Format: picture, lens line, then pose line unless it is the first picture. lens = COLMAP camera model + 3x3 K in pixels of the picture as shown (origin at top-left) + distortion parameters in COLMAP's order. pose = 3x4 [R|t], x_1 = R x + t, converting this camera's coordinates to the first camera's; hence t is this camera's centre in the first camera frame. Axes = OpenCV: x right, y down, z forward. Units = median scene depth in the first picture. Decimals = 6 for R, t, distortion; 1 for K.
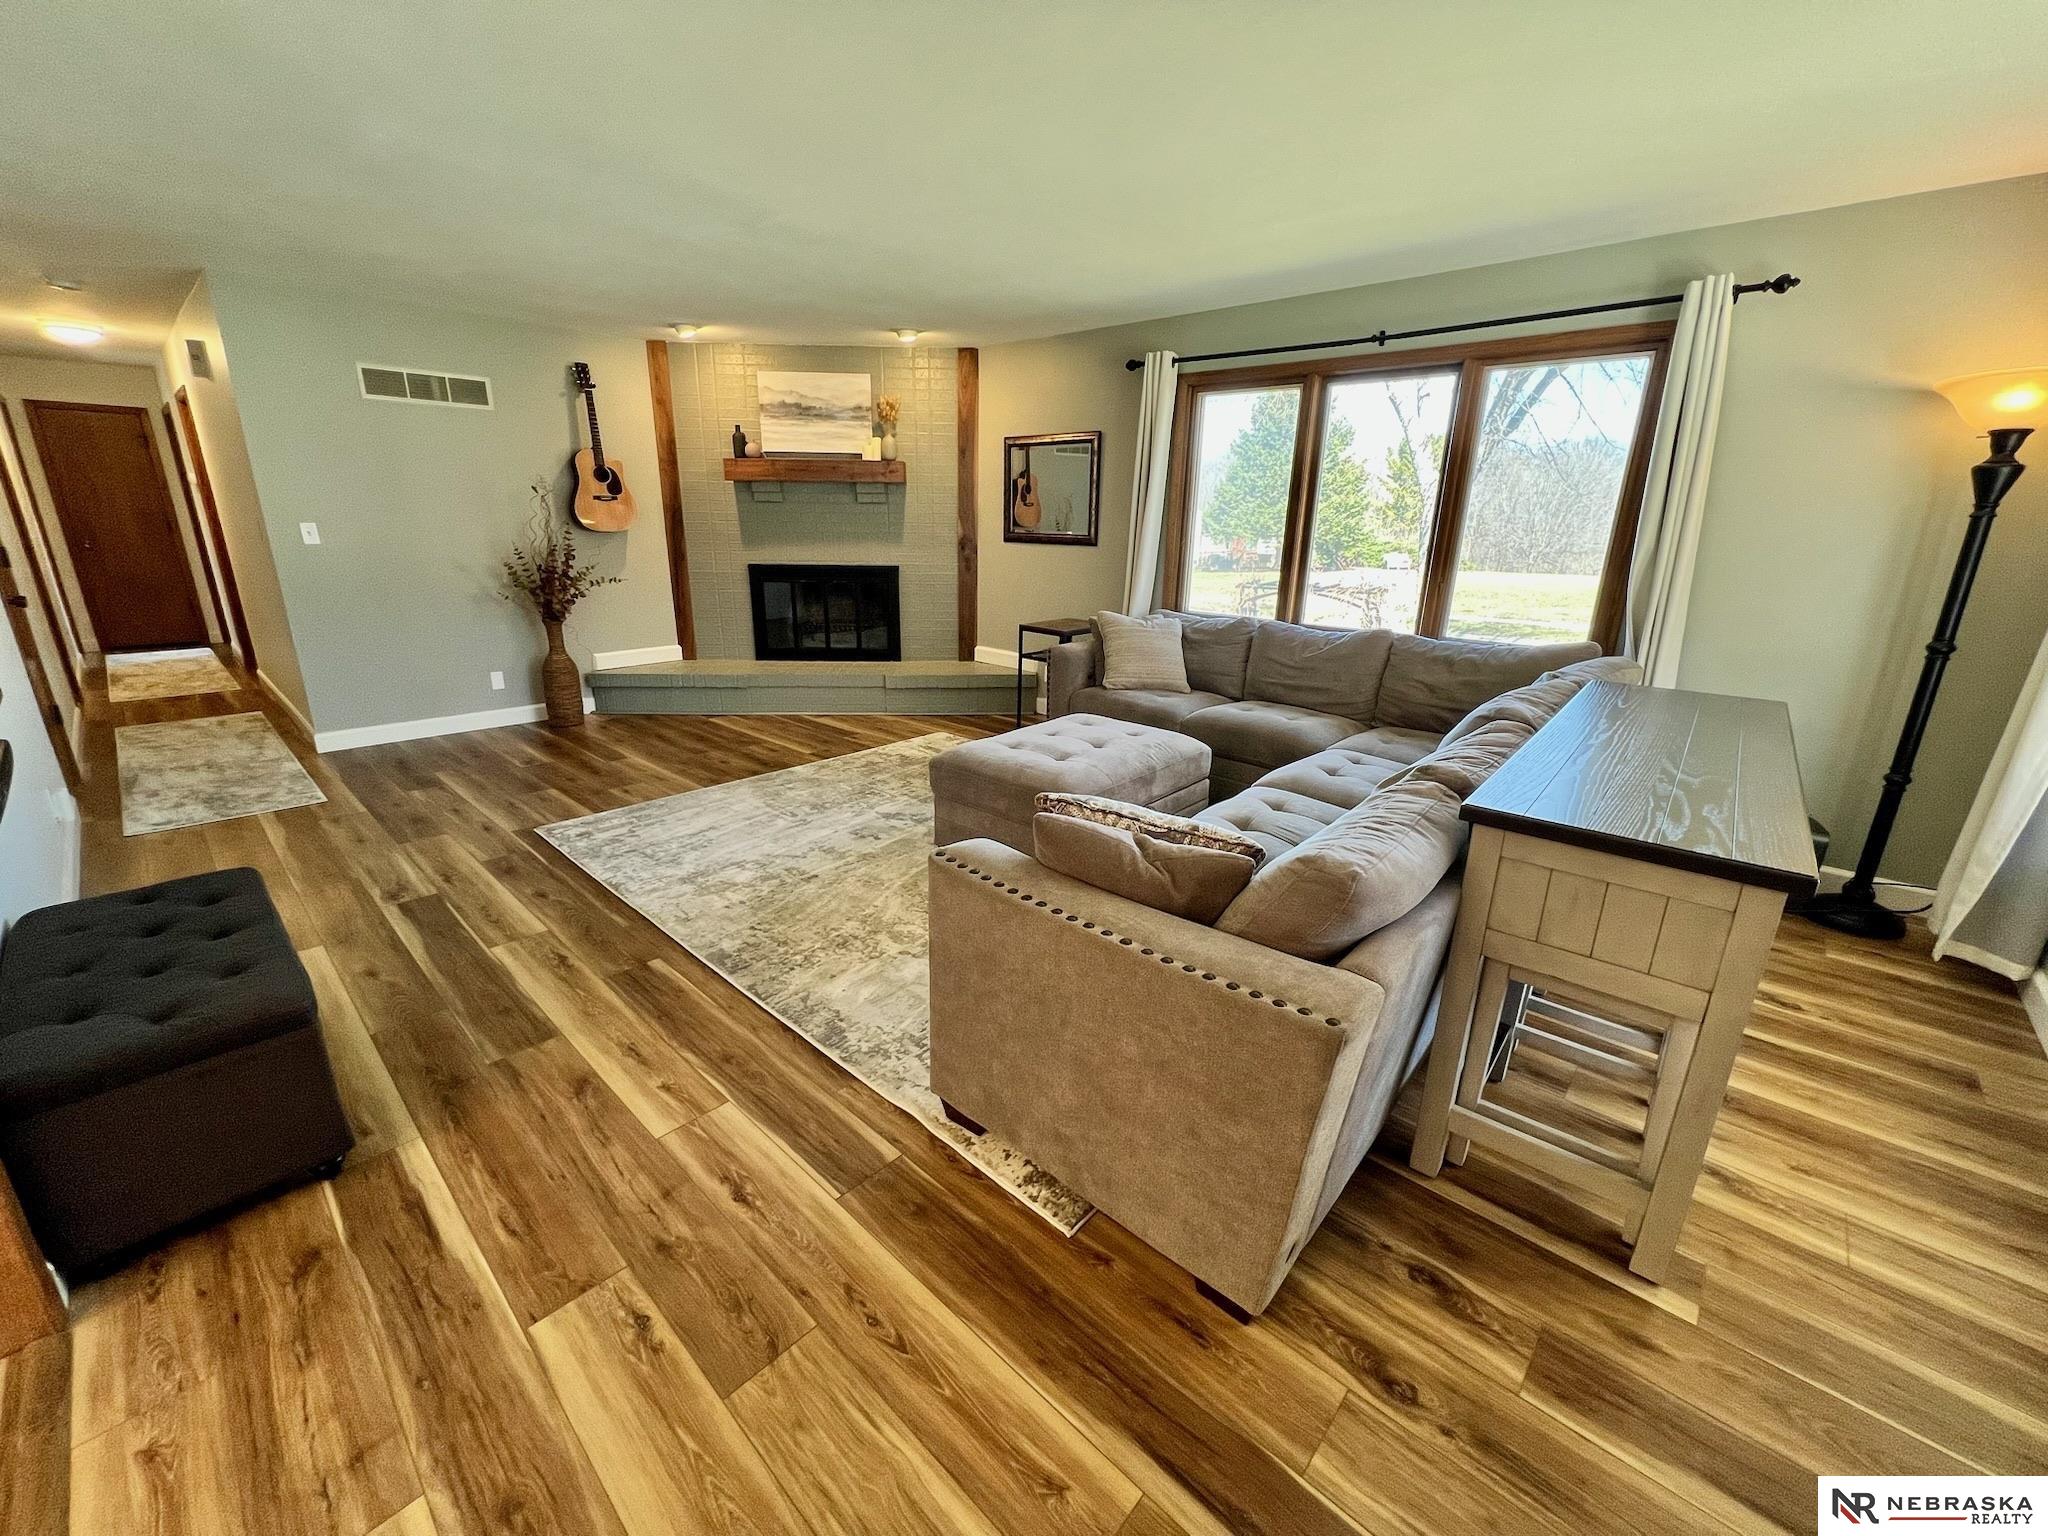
lens RADIAL K [[817.9, 0, 1022.4], [0, 817.9, 760.2], [0, 0, 1]] dist [-0.003288, -0.000488]
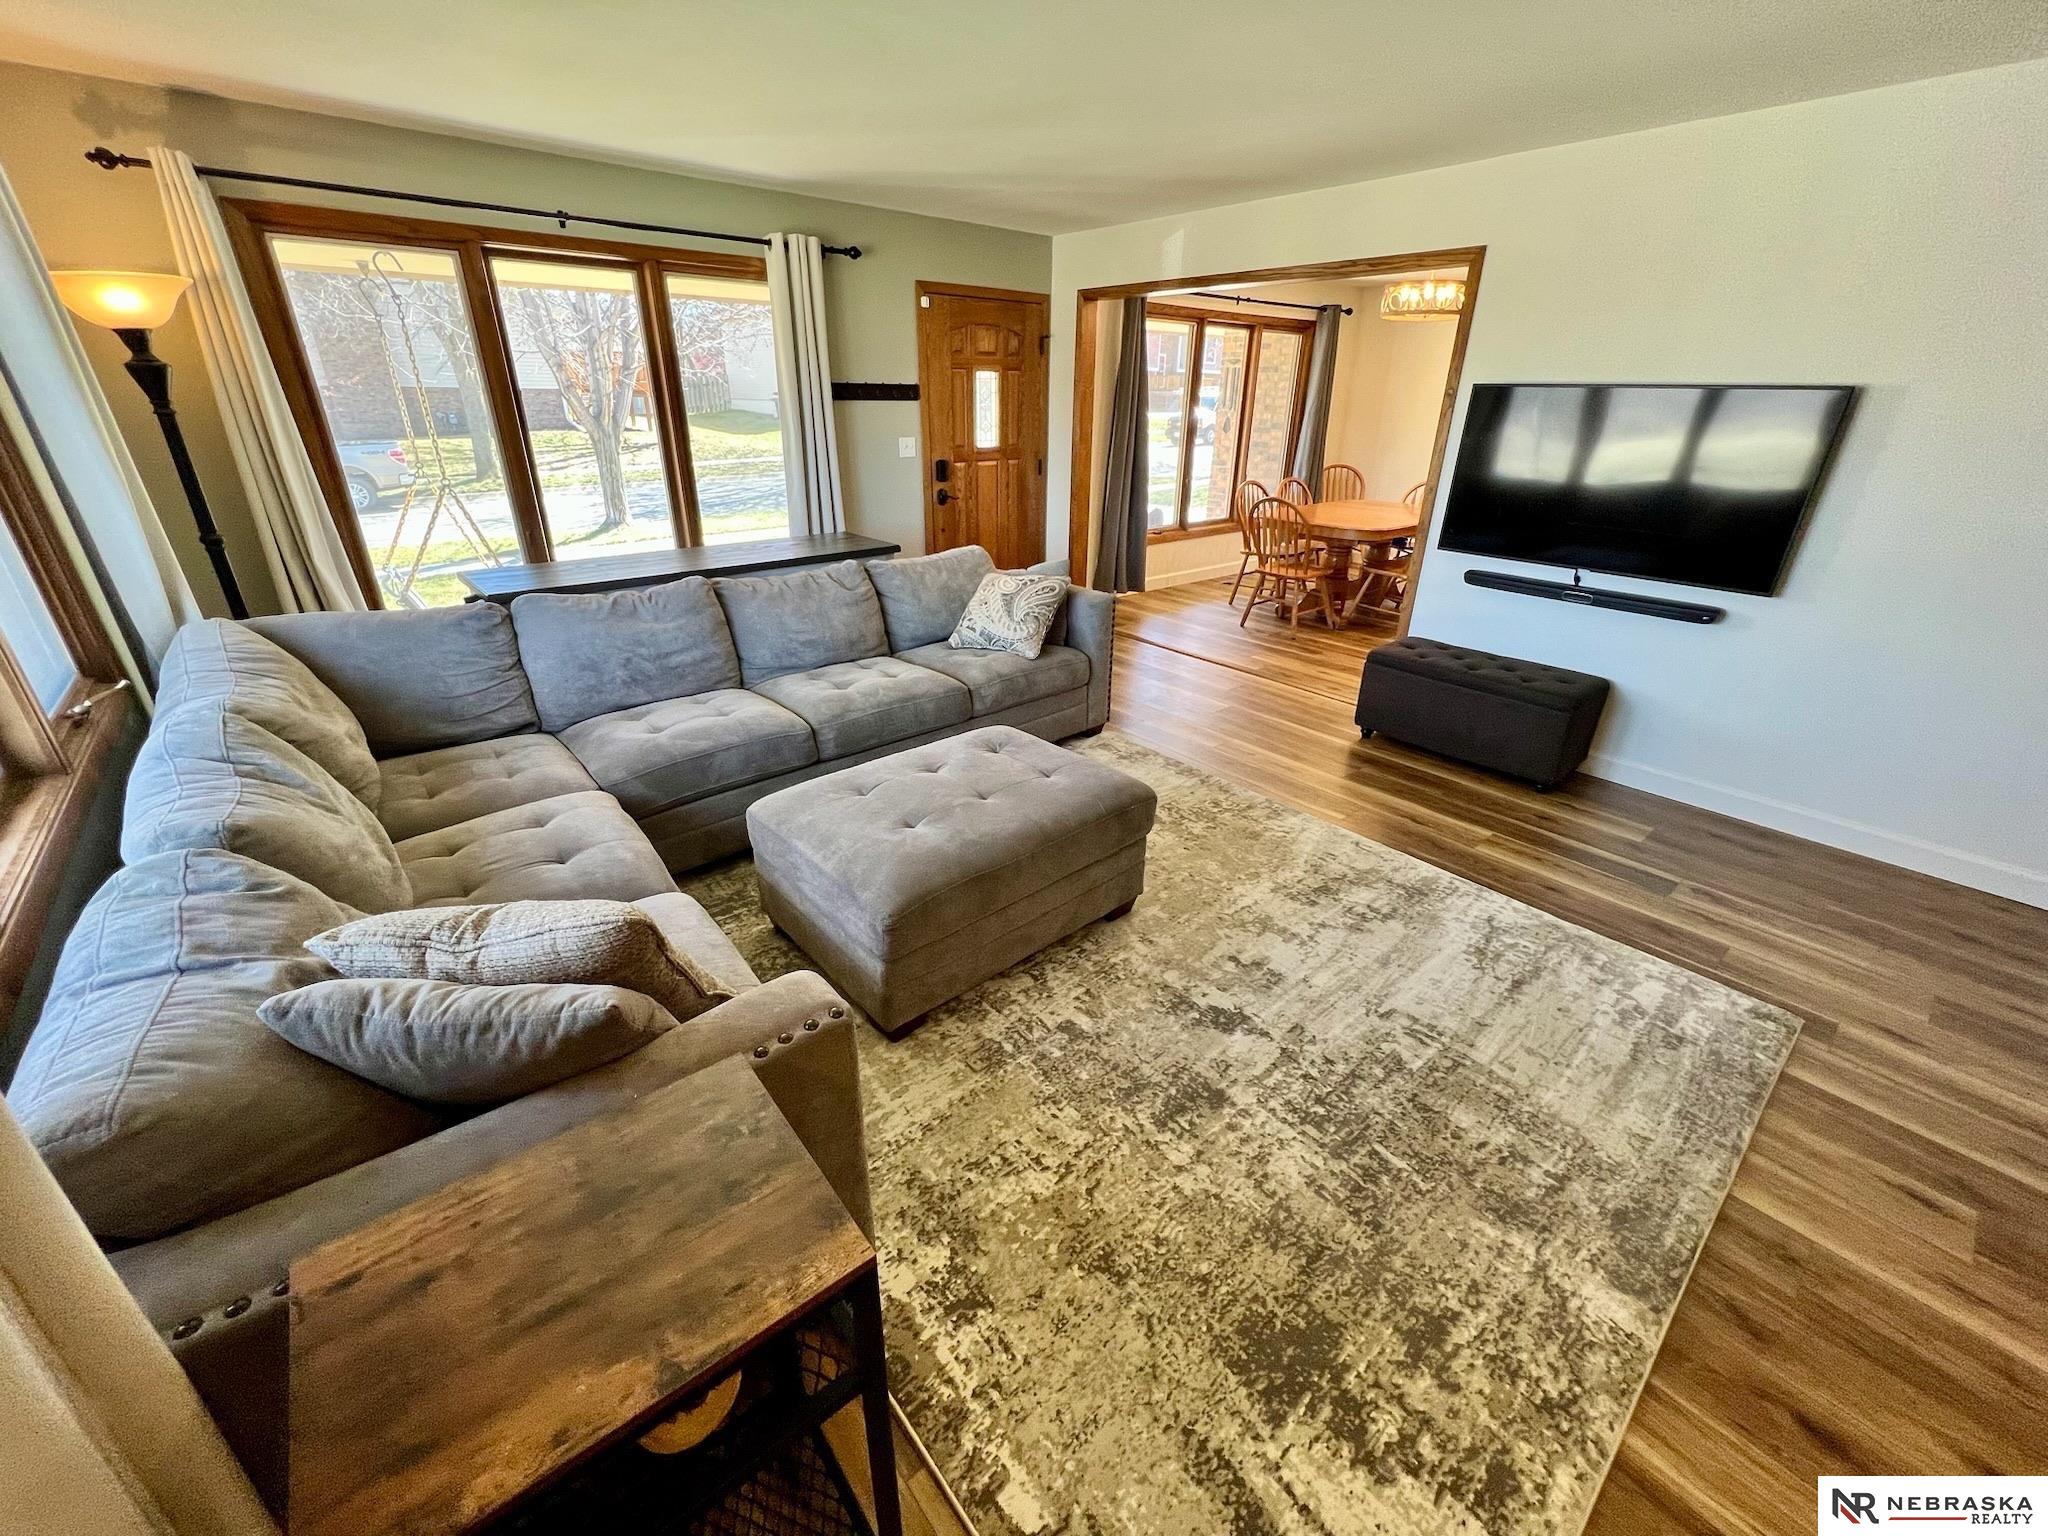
lens RADIAL K [[817.9, 0, 1023.5], [0, 817.9, 767.2], [0, 0, 1]] dist [-0.003288, -0.000488]
pose [[-0.991881, -0.080514, 0.098439, -0.062814], [0.004736, 0.750135, 0.661268, -0.512471], [-0.127084, 0.656365, -0.743663, 1.535031]]
